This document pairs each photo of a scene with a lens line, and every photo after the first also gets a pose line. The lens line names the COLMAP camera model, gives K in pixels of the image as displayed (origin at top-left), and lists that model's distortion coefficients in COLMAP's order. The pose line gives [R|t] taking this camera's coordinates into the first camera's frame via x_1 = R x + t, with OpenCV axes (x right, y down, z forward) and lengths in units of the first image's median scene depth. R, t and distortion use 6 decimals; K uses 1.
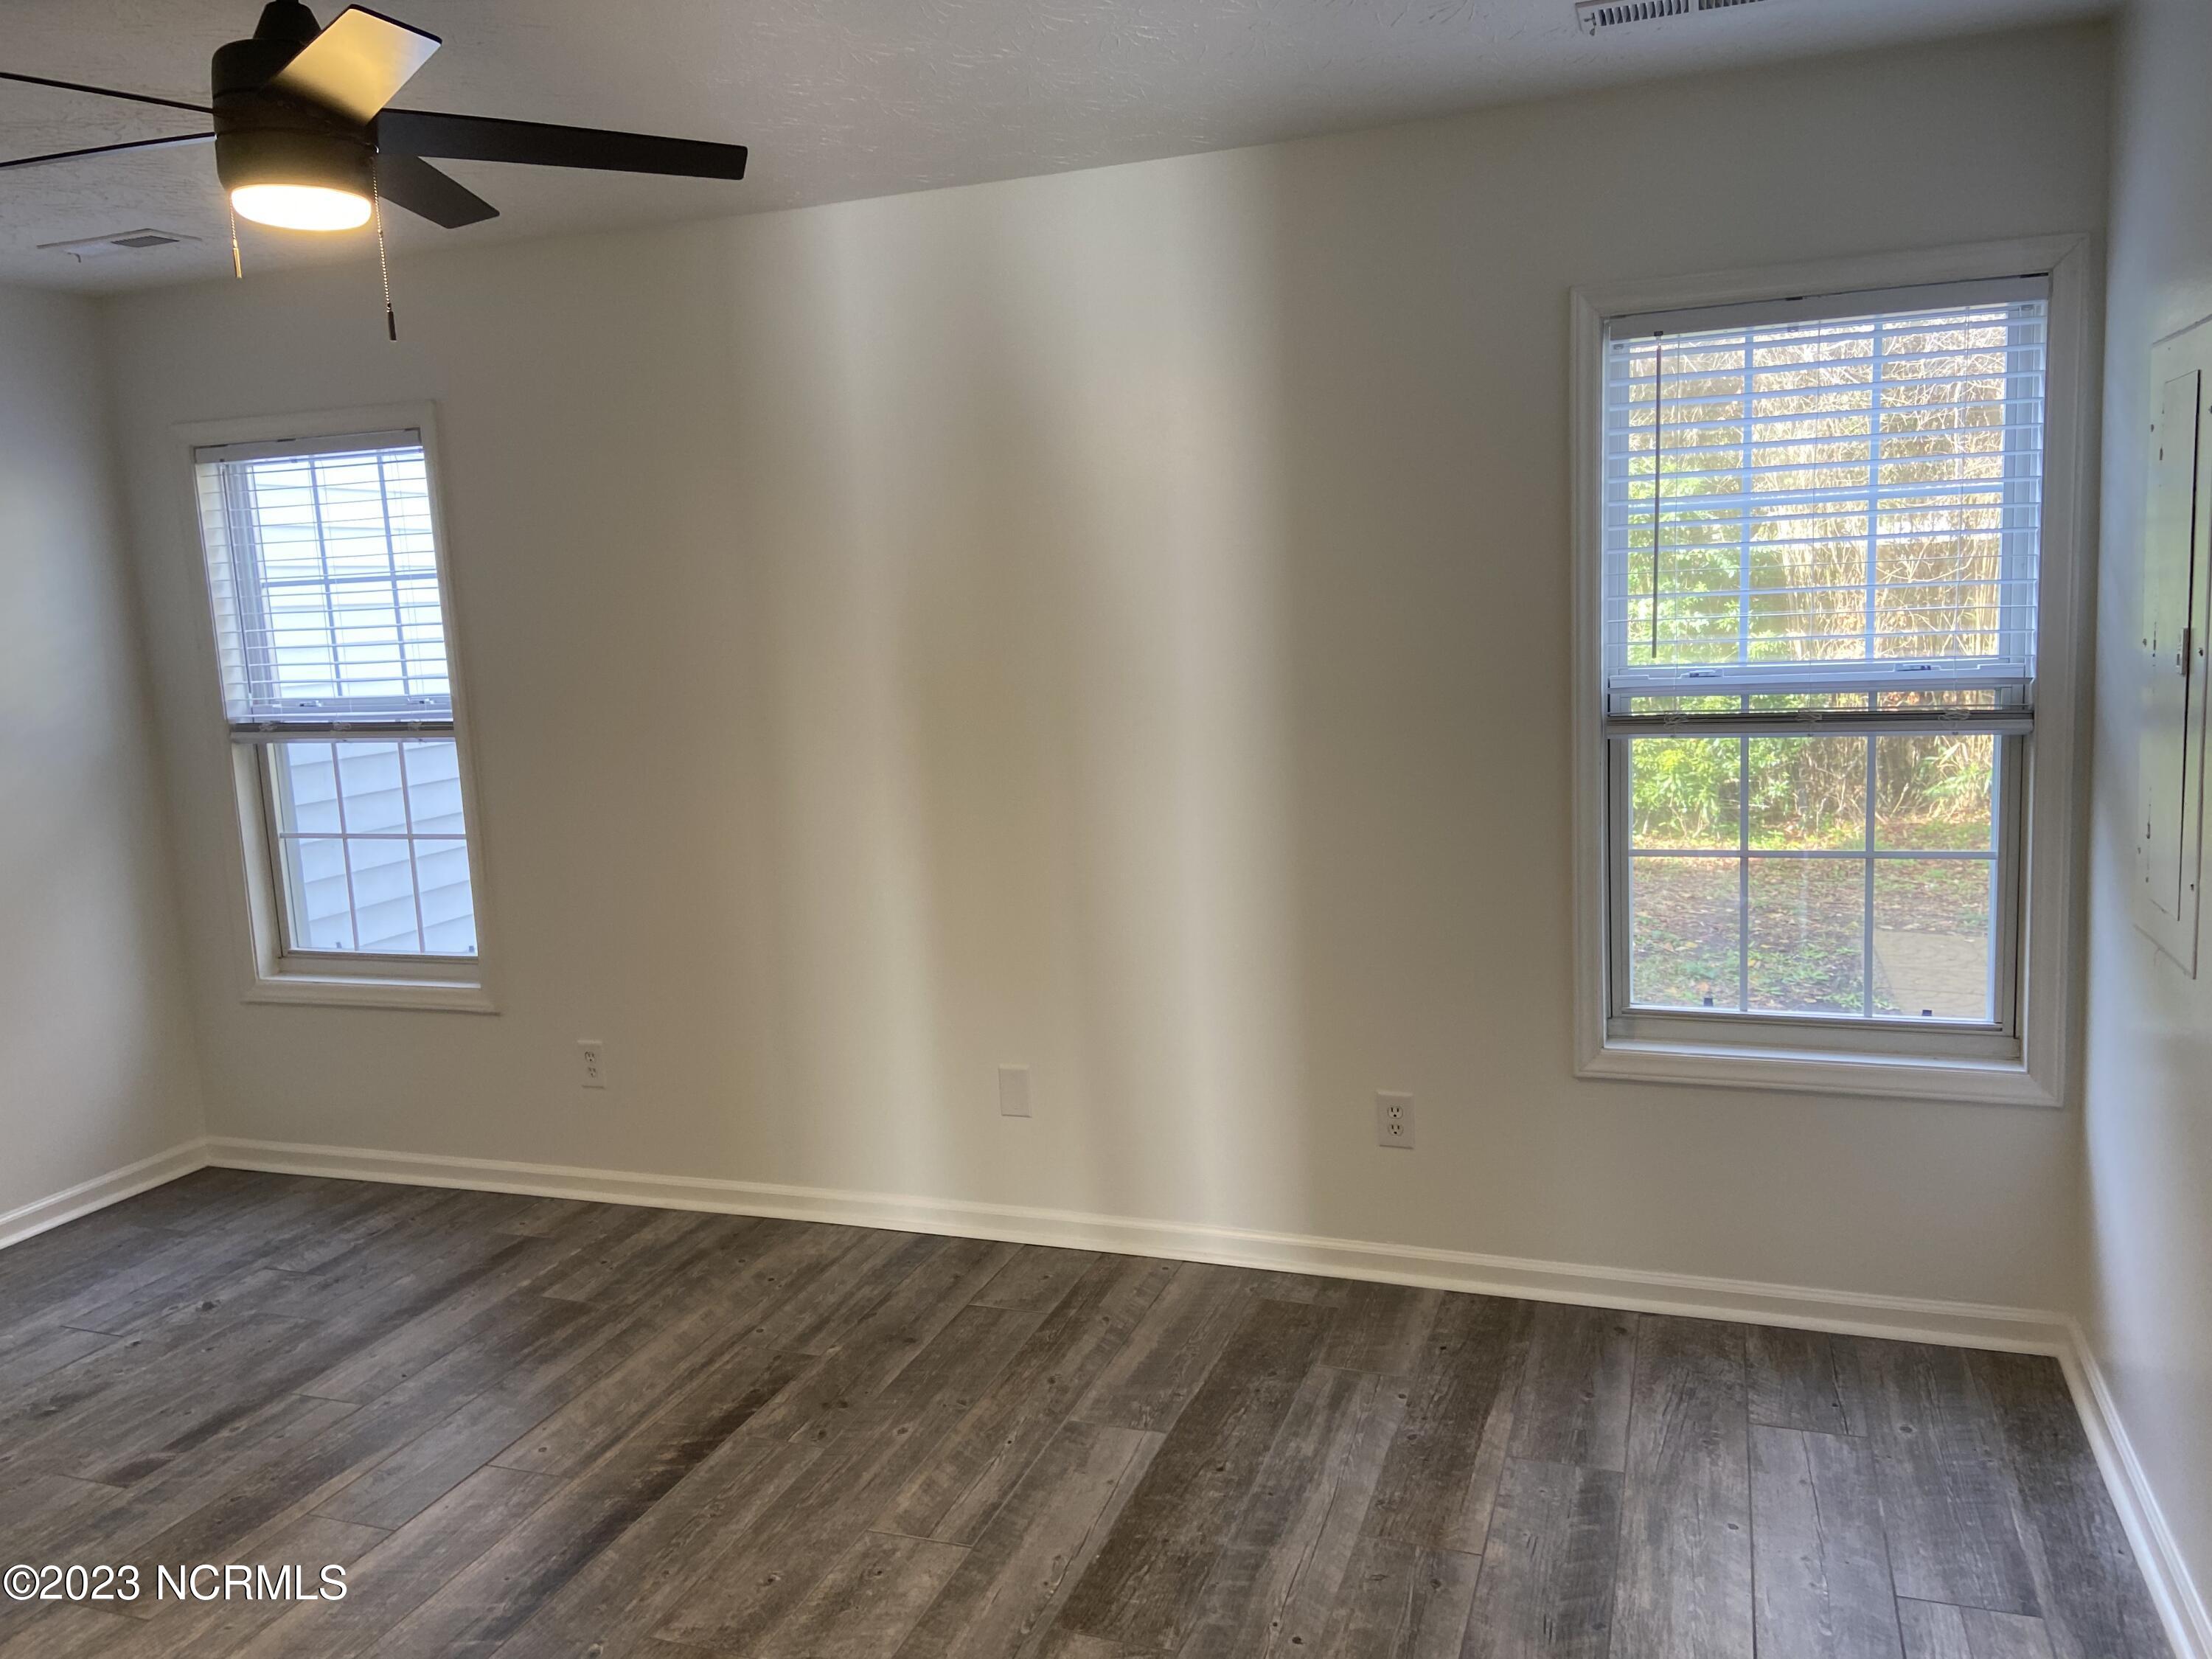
lens RADIAL K [[1740.4, 0, 1123.0], [0, 1740.4, 830.8], [0, 0, 1]] dist [0.092601, -0.130038]
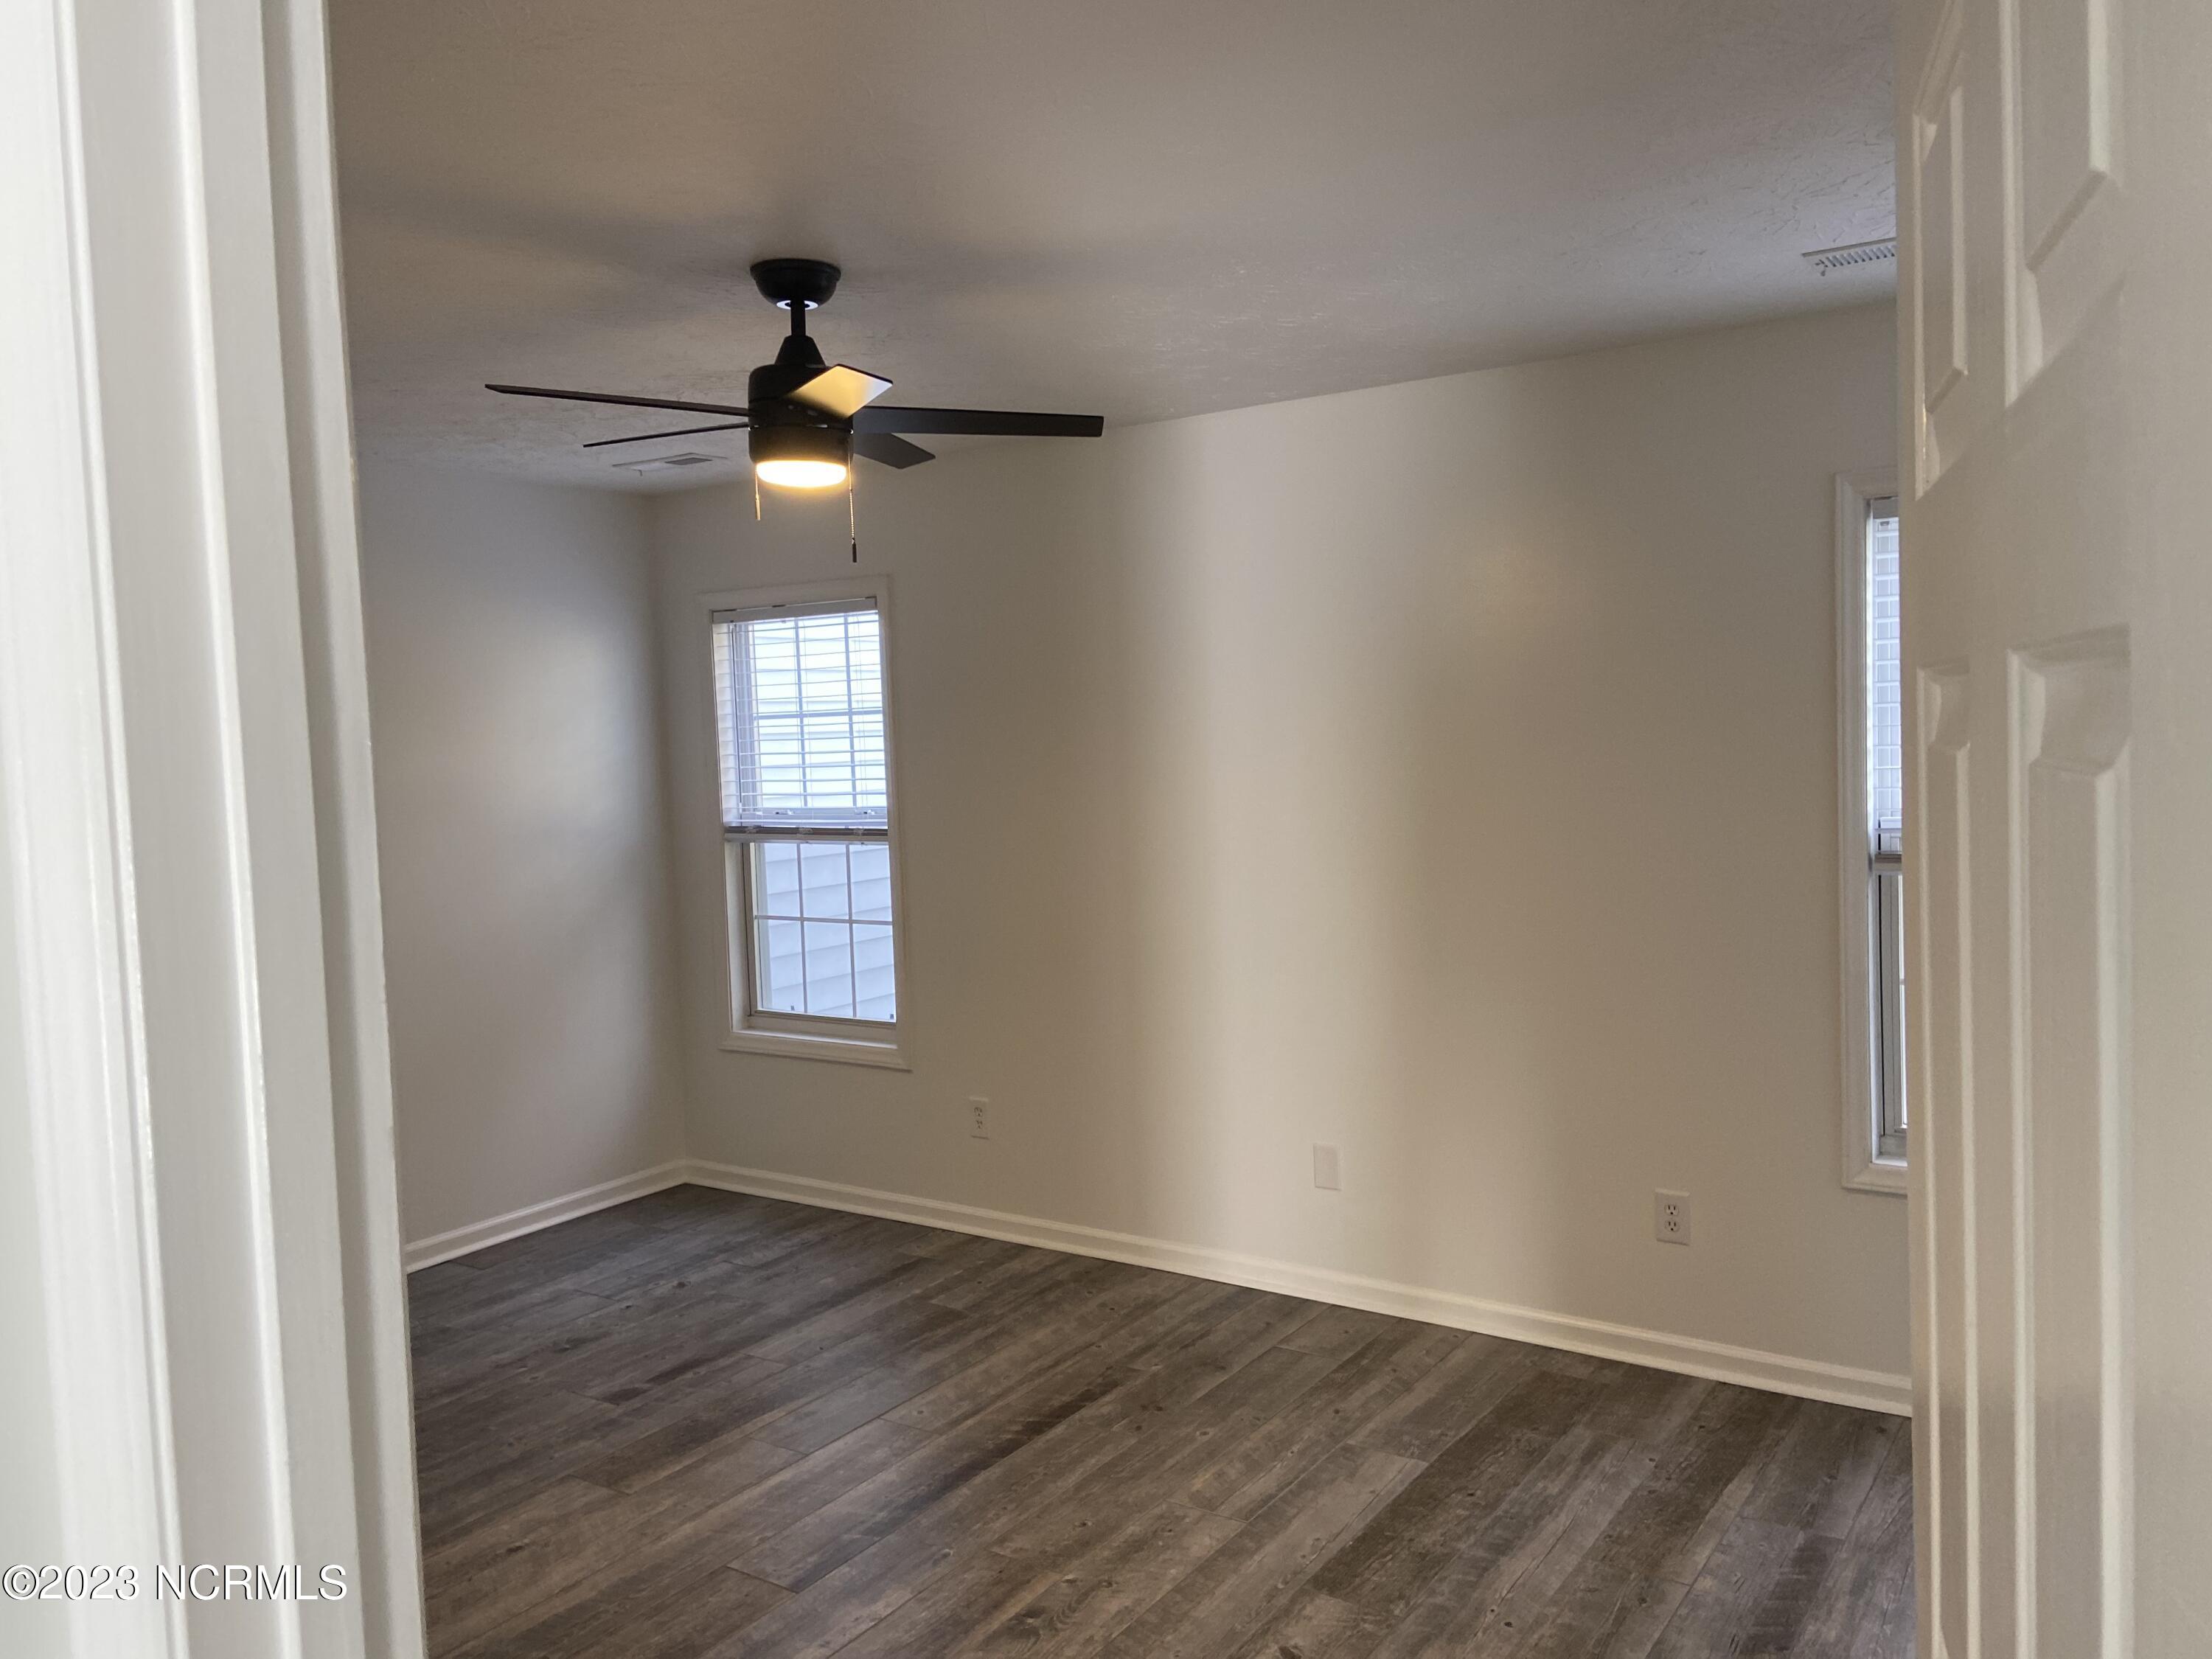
lens RADIAL K [[1740.4, 0, 1082.7], [0, 1740.4, 825.7], [0, 0, 1]] dist [0.092601, -0.130038]
pose [[0.966457, 0.027751, -0.255324, 0.080645], [-0.046485, 0.996627, -0.067633, 0.014739], [0.252586, 0.077233, 0.964487, -0.184199]]
